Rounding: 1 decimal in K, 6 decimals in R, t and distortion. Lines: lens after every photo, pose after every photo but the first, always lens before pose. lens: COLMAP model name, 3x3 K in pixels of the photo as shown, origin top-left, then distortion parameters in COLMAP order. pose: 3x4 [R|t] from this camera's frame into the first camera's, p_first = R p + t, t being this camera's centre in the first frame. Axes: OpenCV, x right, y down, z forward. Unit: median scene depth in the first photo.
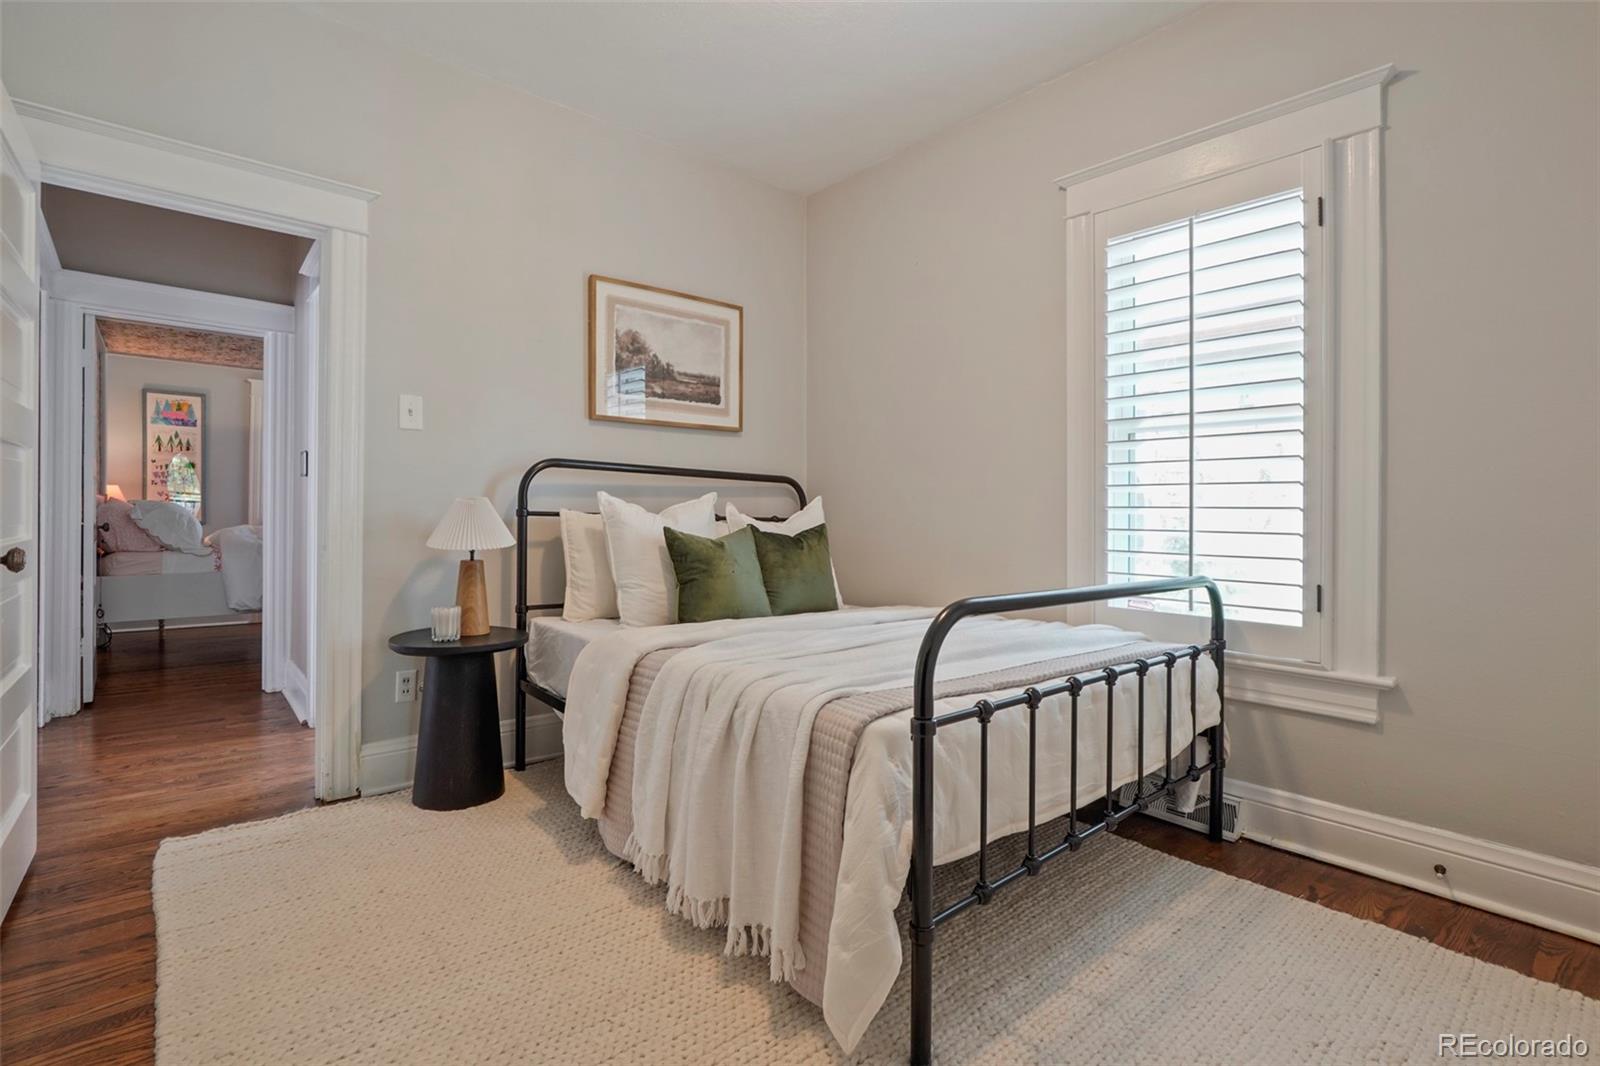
lens RADIAL K [[763.9, 0, 807.1], [0, 763.9, 529.4], [0, 0, 1]] dist [-0.029505, 0.006157]
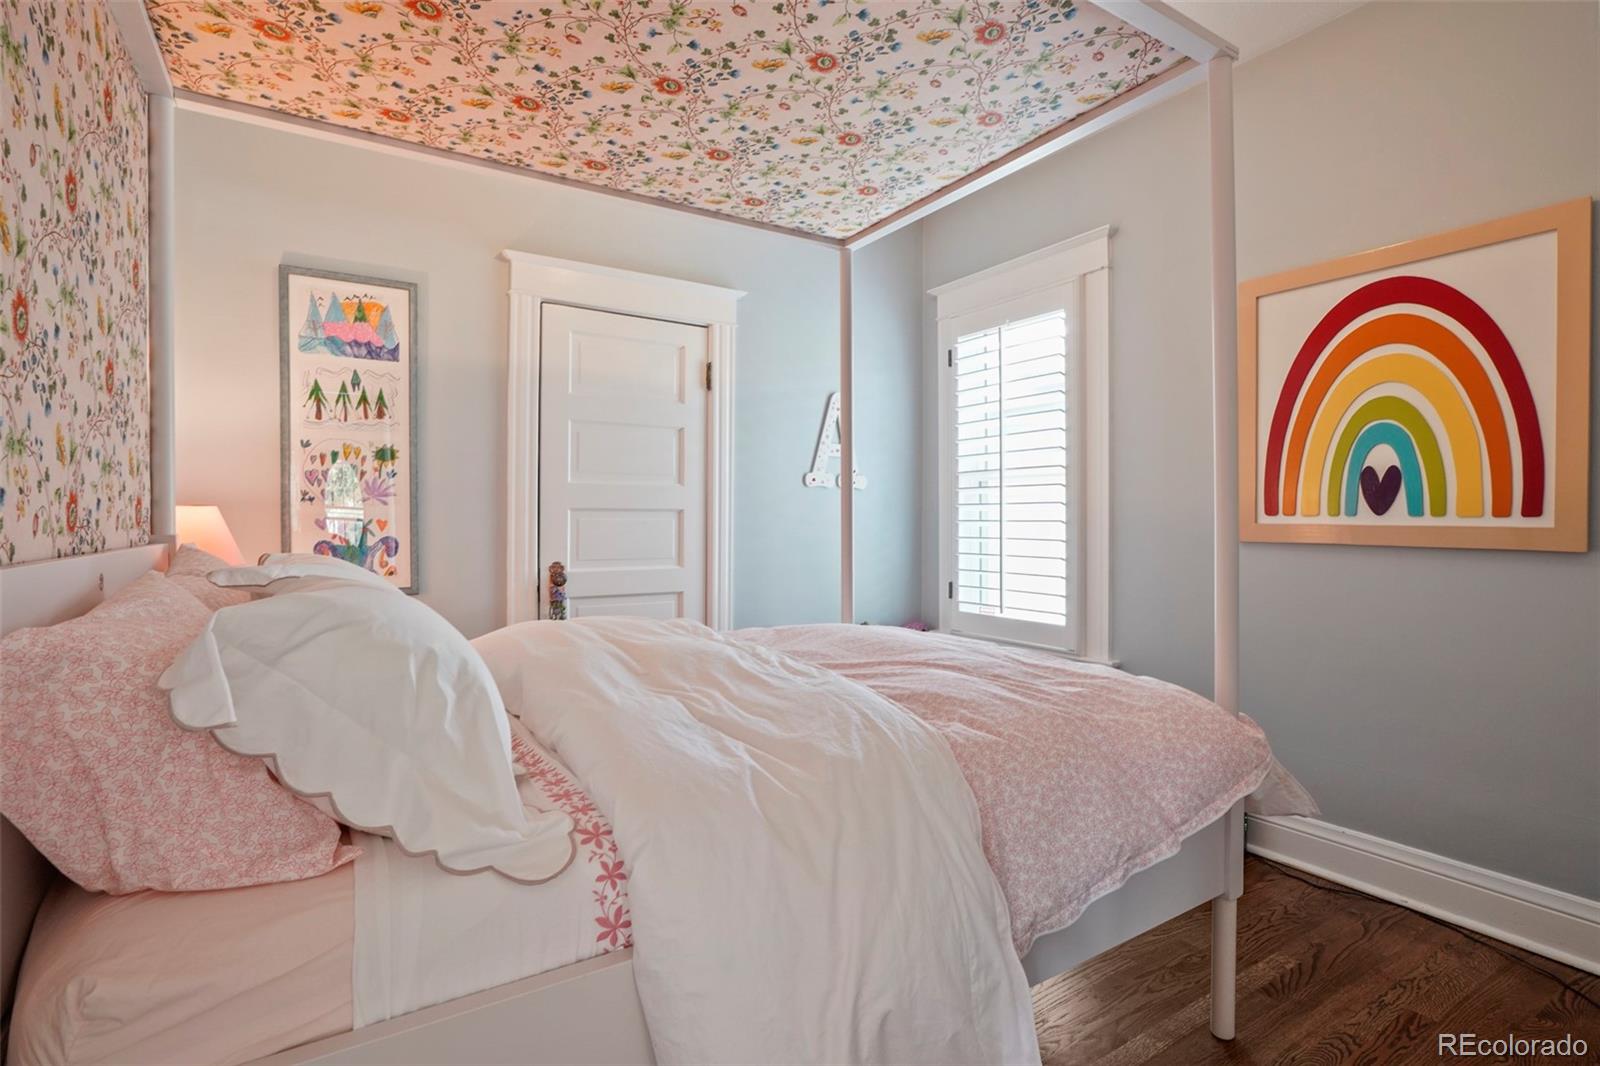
lens RADIAL K [[763.9, 0, 797.2], [0, 763.9, 520.4], [0, 0, 1]] dist [-0.029505, 0.006157]
pose [[0.989716, -0.016454, -0.142095, -0.544654], [0.015124, 0.999831, -0.010436, -0.040802], [0.142243, 0.008179, 0.989798, 0.626020]]
